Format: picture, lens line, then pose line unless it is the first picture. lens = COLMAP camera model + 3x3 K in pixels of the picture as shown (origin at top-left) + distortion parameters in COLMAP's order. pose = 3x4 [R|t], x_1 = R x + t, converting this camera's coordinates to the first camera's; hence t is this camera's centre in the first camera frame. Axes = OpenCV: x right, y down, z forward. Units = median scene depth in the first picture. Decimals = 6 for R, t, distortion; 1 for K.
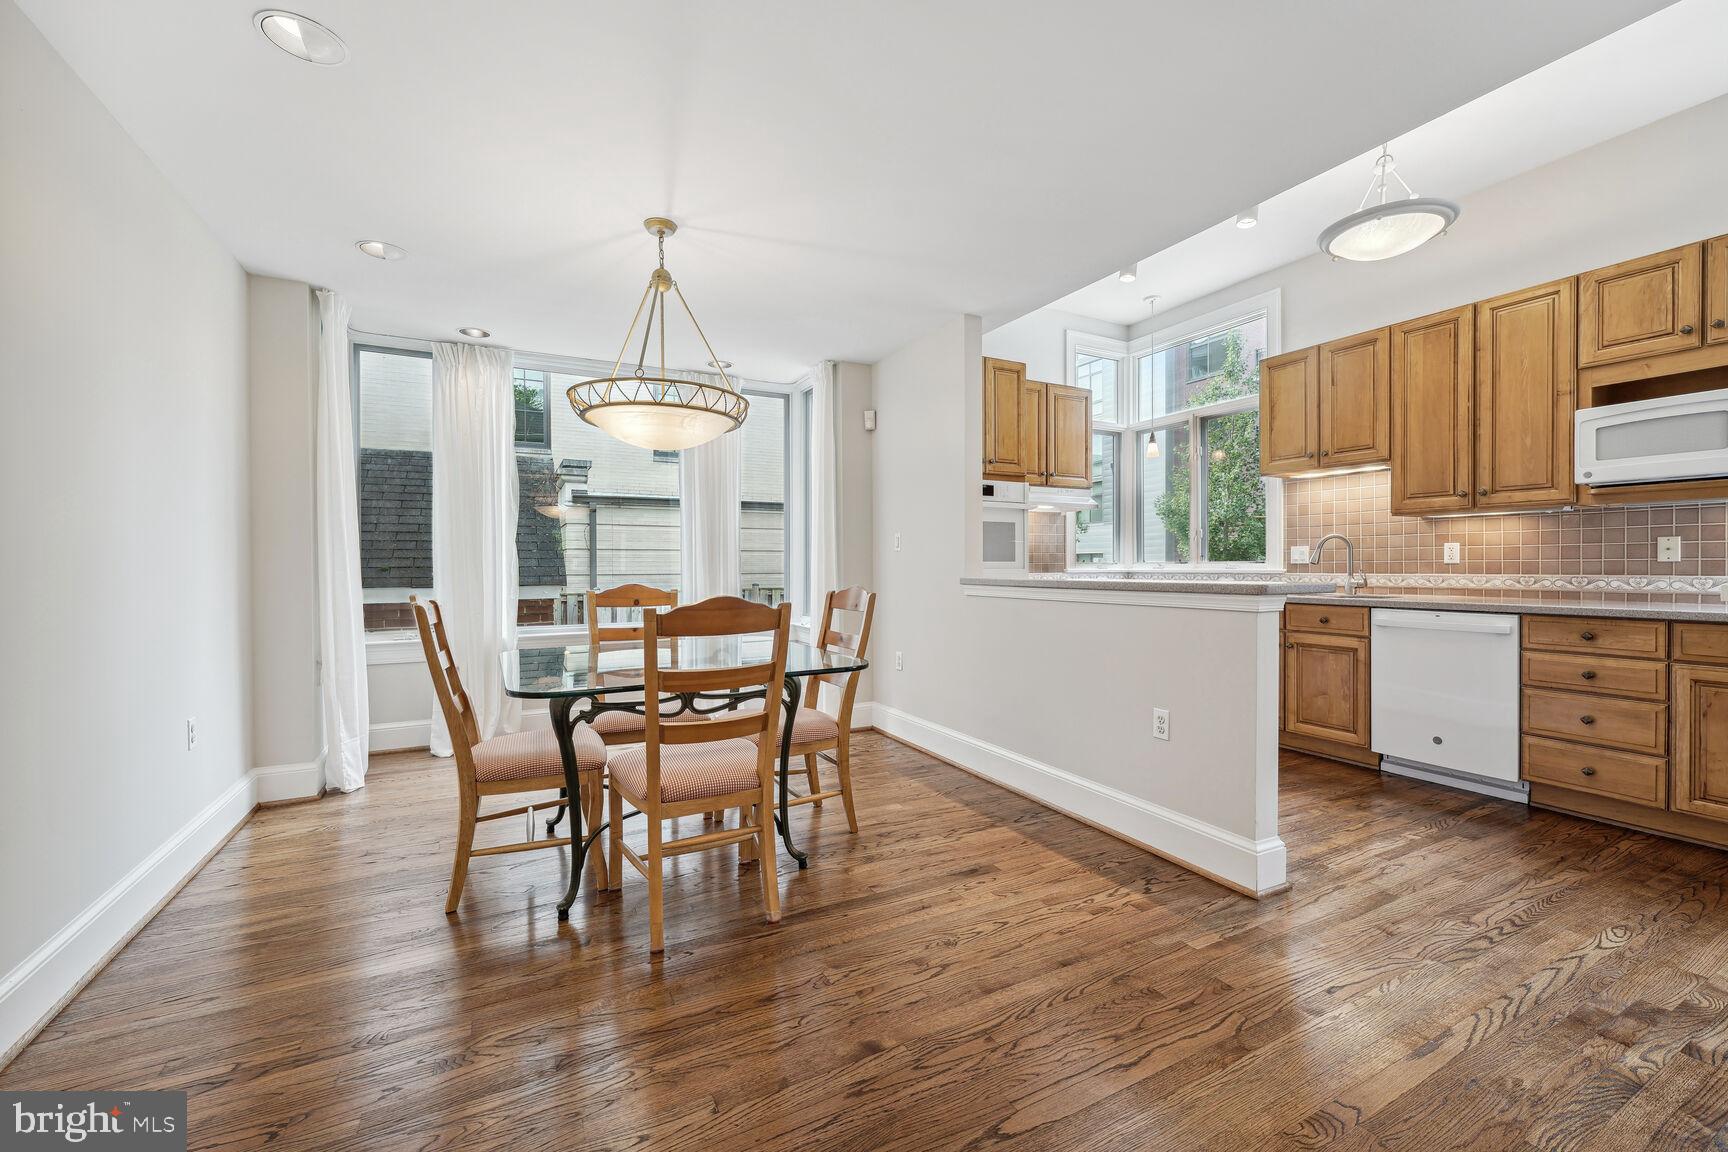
lens RADIAL K [[696.9, 0, 864.3], [0, 696.9, 572.5], [0, 0, 1]] dist [-0.002187, 0.000174]
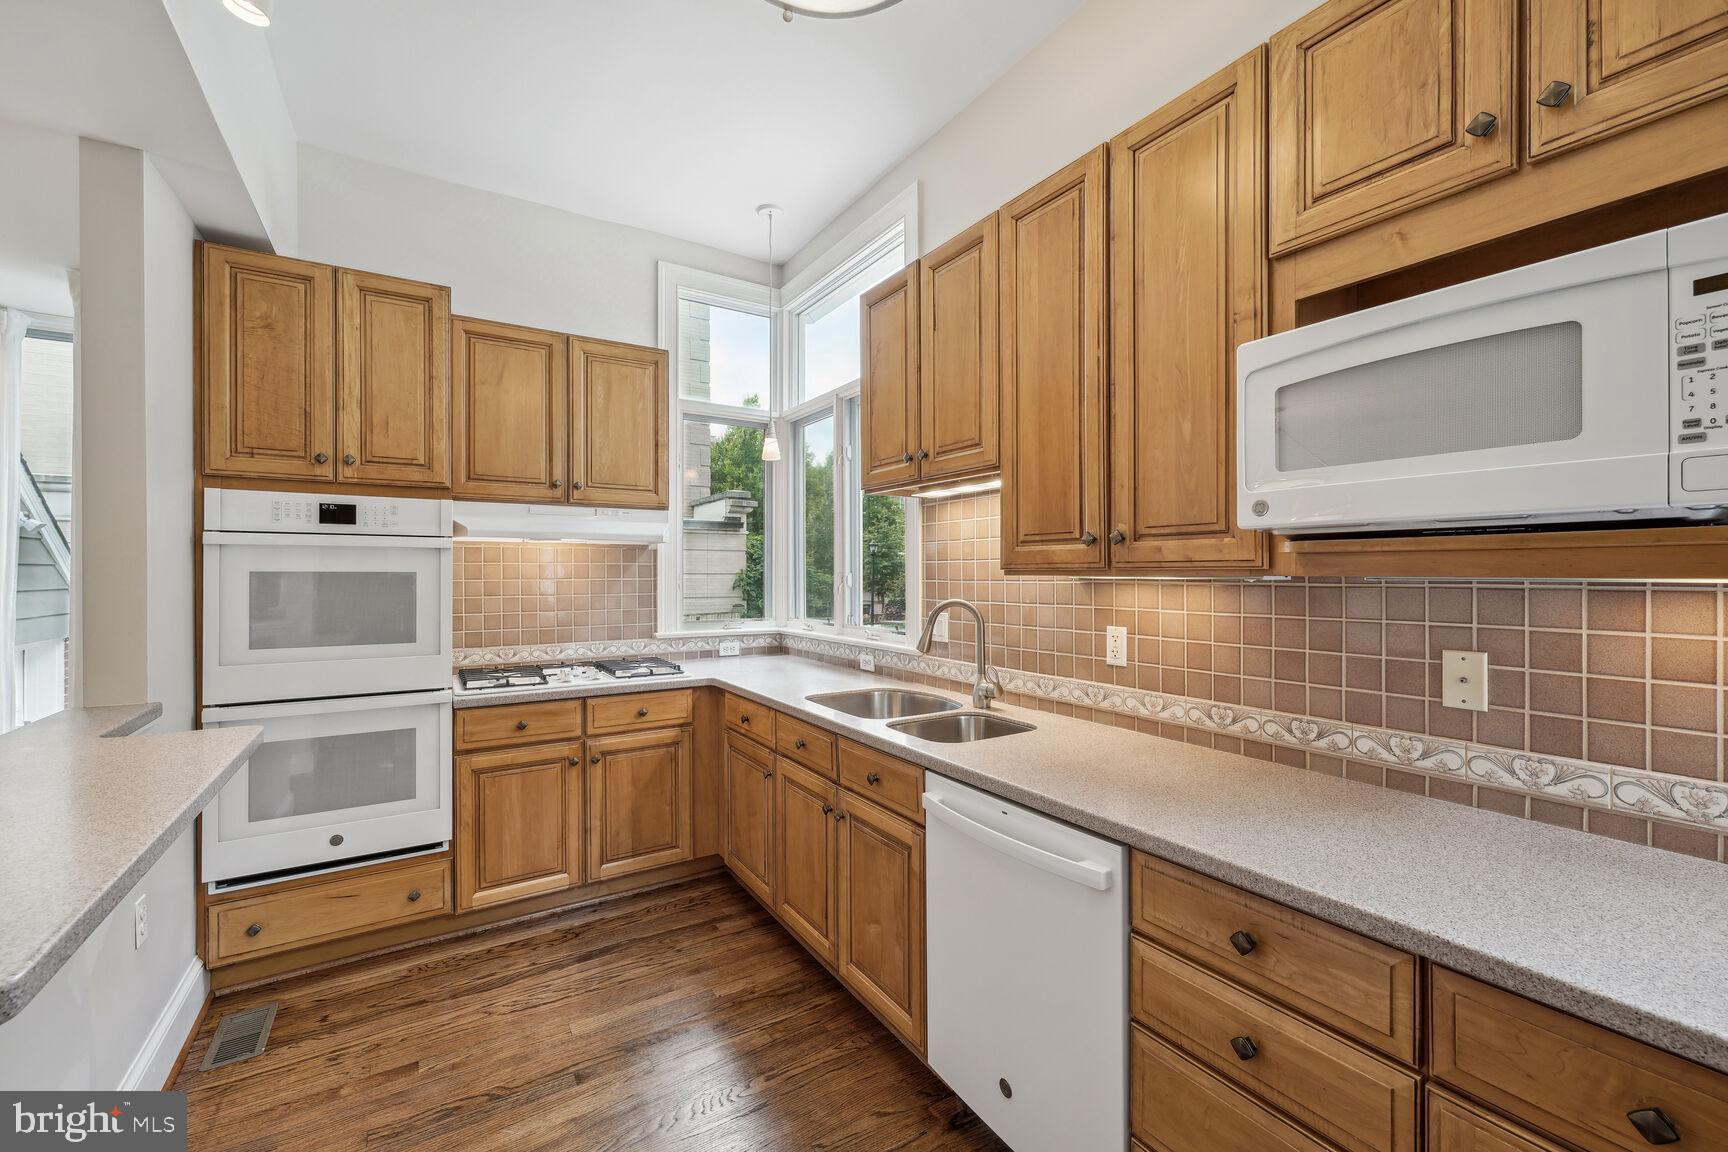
lens RADIAL K [[696.9, 0, 871.7], [0, 696.9, 574.7], [0, 0, 1]] dist [-0.002187, 0.000174]
pose [[0.996500, 0.003290, 0.083533, 0.653764], [-0.002728, 0.999973, -0.006842, -0.082592], [-0.083553, 0.006591, 0.996482, 0.519657]]
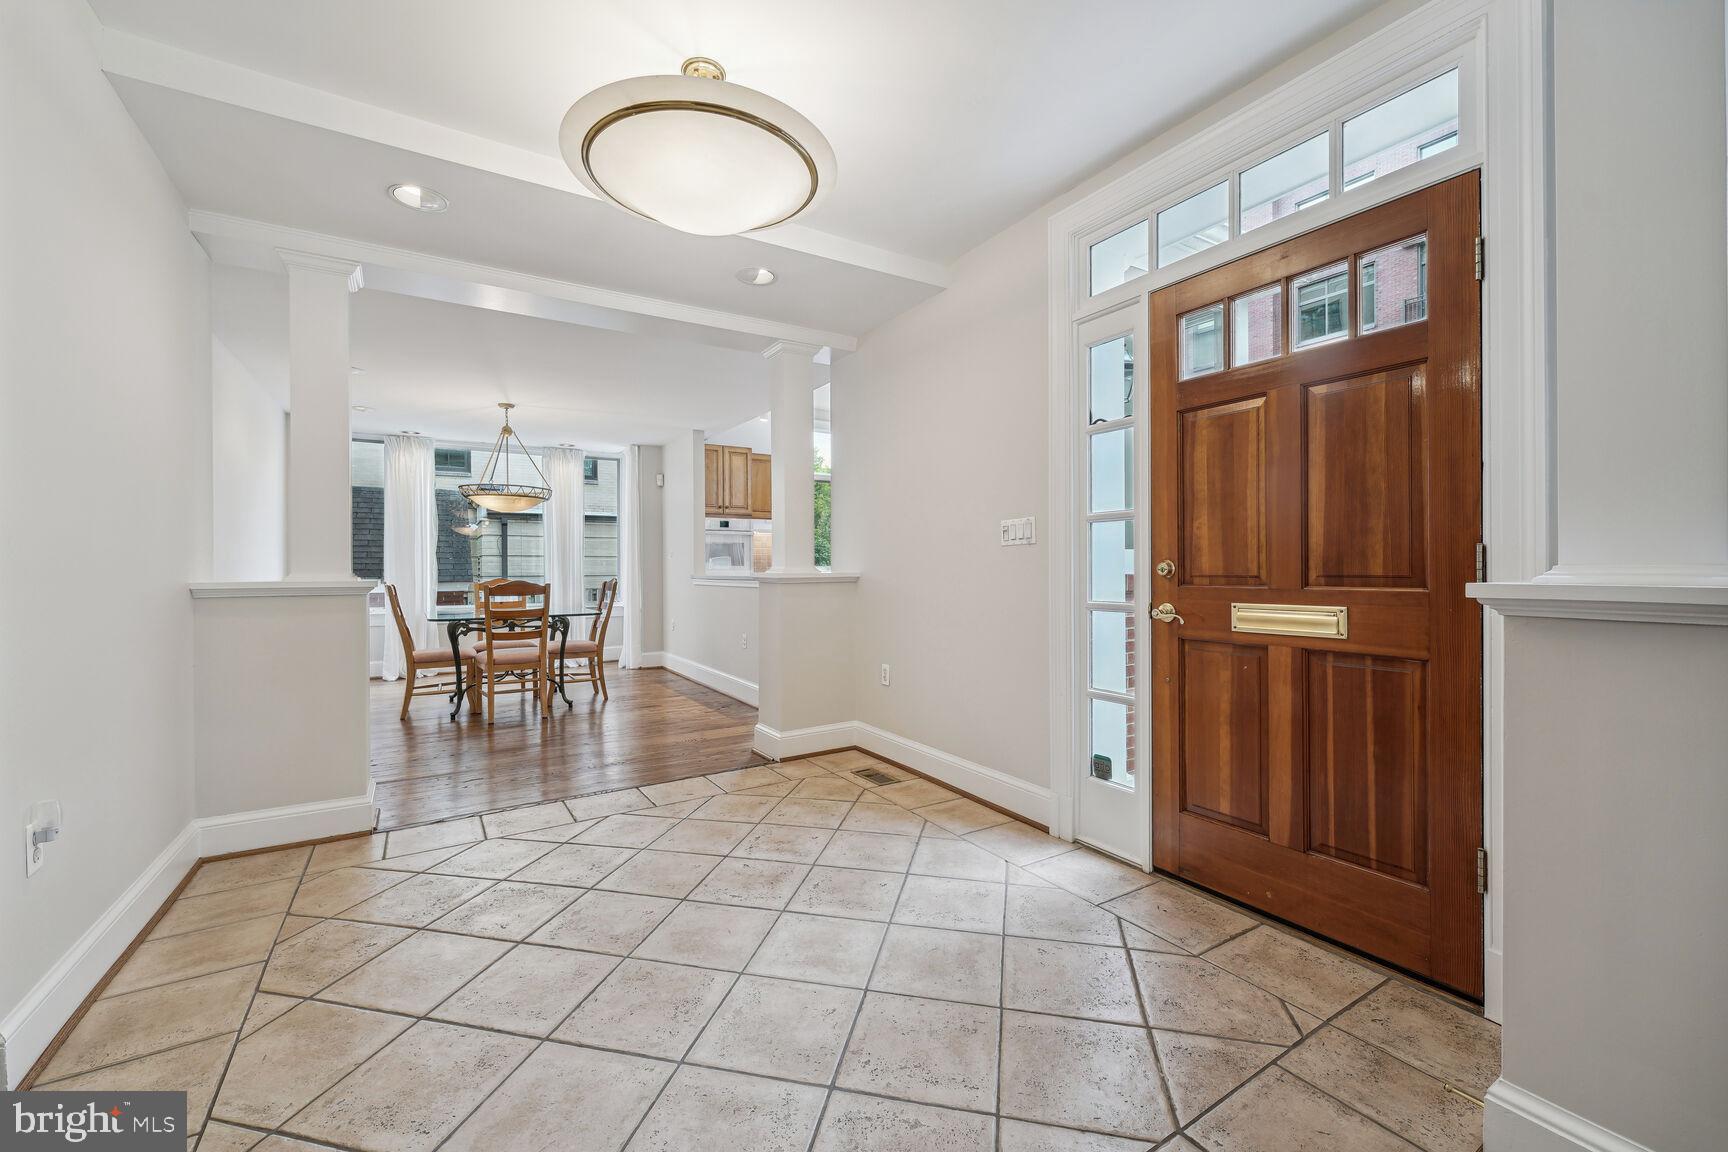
lens RADIAL K [[696.9, 0, 859.6], [0, 696.9, 569.9], [0, 0, 1]] dist [-0.002187, 0.000174]
pose [[0.997173, -0.000154, 0.075143, 0.455492], [0.000894, 0.999951, -0.009819, 0.013184], [-0.075138, 0.009858, 0.997124, -0.869113]]
